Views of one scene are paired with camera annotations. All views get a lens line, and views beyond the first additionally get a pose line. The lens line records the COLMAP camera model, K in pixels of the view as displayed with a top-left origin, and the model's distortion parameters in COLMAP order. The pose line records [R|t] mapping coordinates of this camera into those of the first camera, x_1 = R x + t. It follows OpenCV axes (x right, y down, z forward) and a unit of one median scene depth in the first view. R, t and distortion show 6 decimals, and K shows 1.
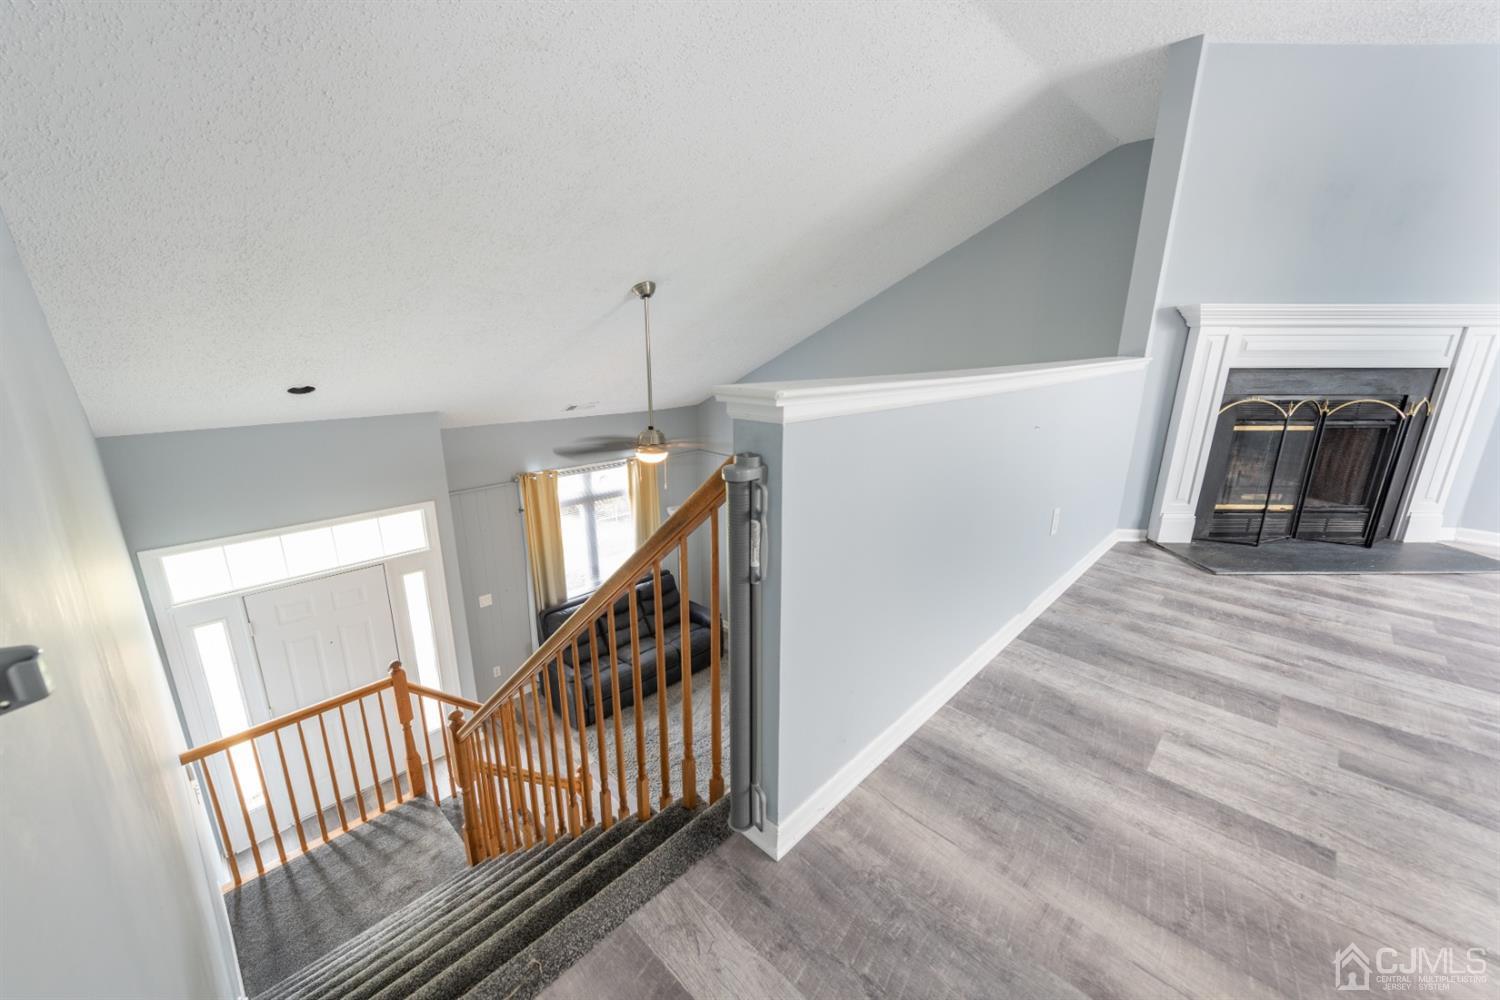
lens RADIAL K [[592.5, 0, 746.2], [0, 592.5, 500.7], [0, 0, 1]] dist [0.008462, -0.000410]
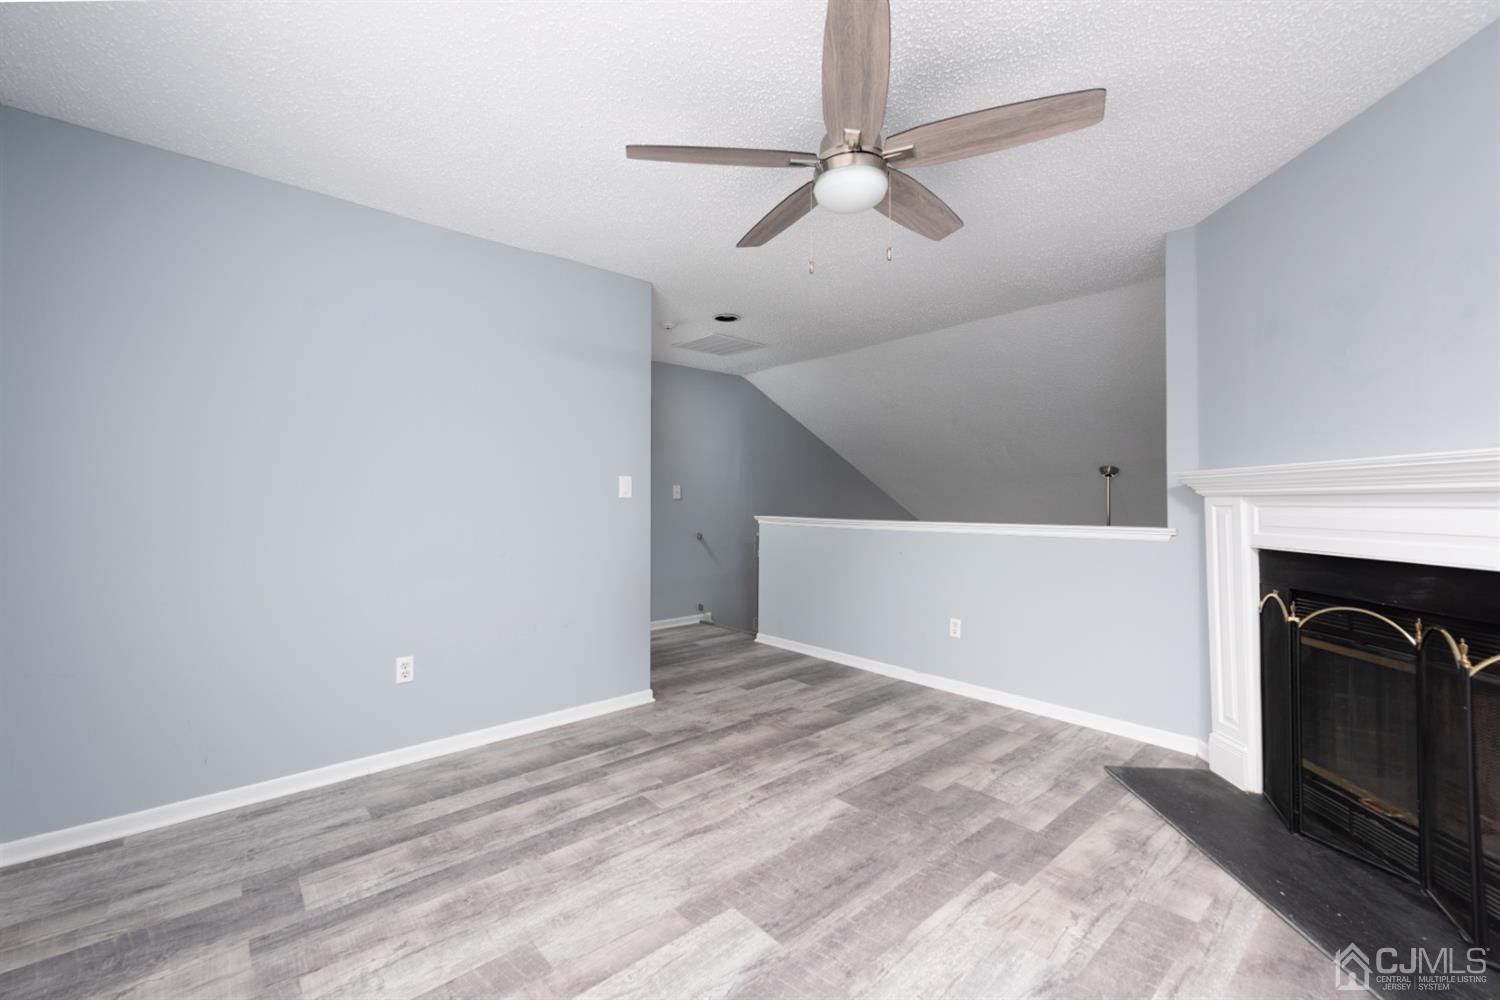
lens RADIAL K [[592.5, 0, 746.2], [0, 592.5, 500.7], [0, 0, 1]] dist [0.008462, -0.000410]
pose [[-0.082346, -0.006022, -0.996586, 1.554598], [-0.270042, 0.962707, 0.016496, -0.115717], [0.959321, 0.270478, -0.080901, 0.422578]]
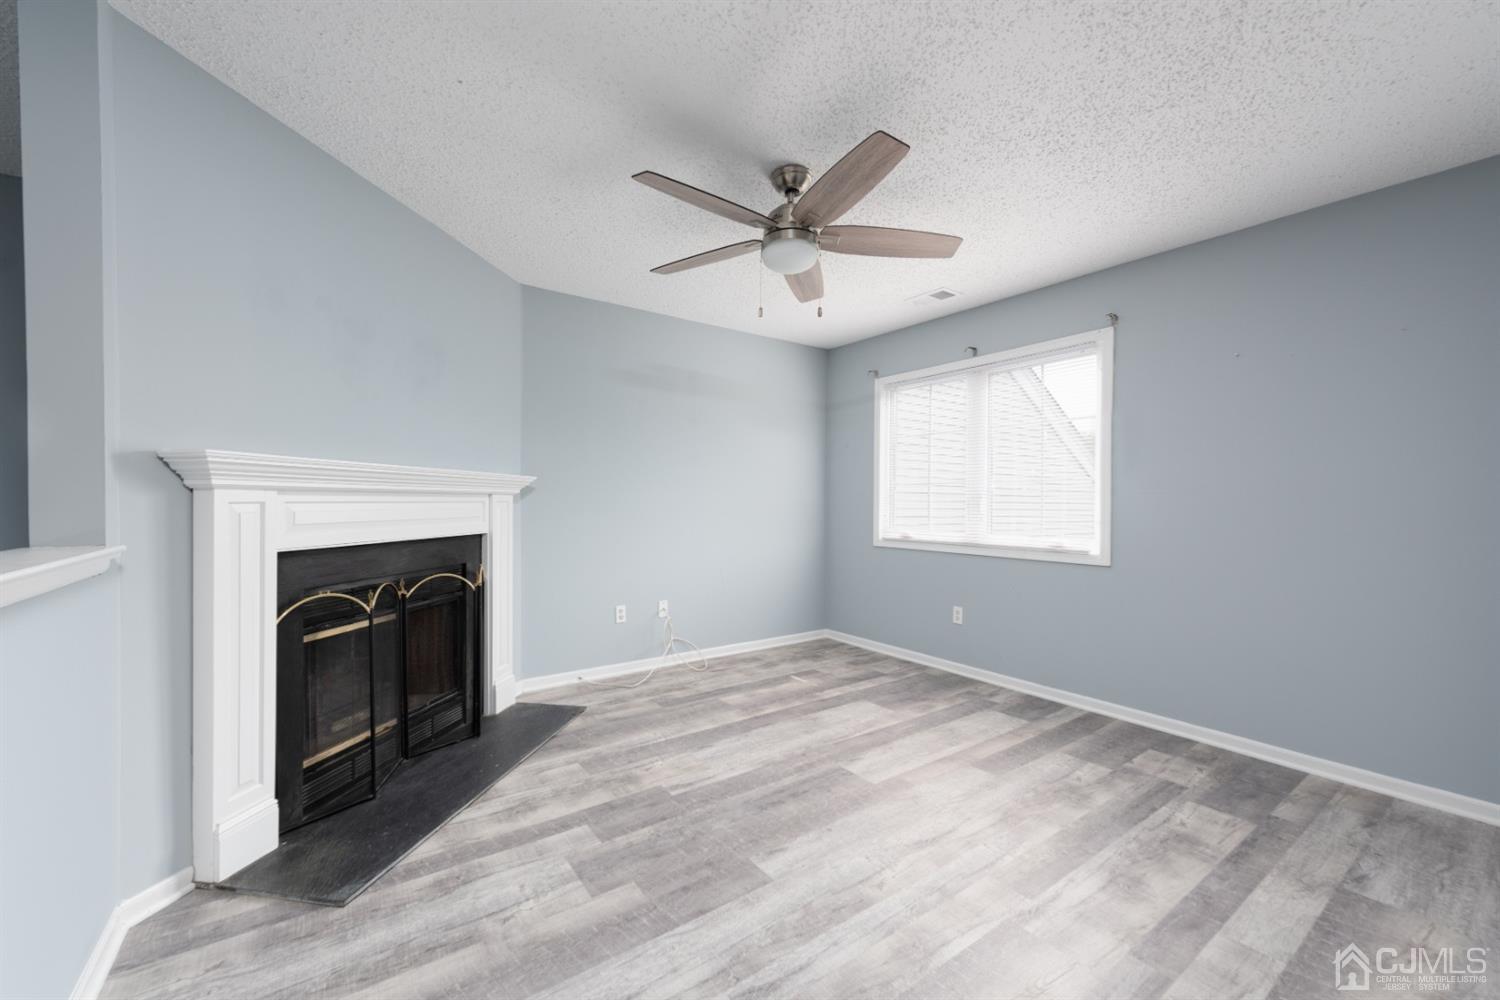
lens RADIAL K [[582.0, 0, 742.8], [0, 582.0, 507.9], [0, 0, 1]] dist [-0.001779, -0.000425]
pose [[0.184682, -0.014240, 0.982695, 0.289906], [0.261357, 0.964602, -0.035141, -0.114253], [-0.947410, 0.263324, 0.181867, 0.398062]]
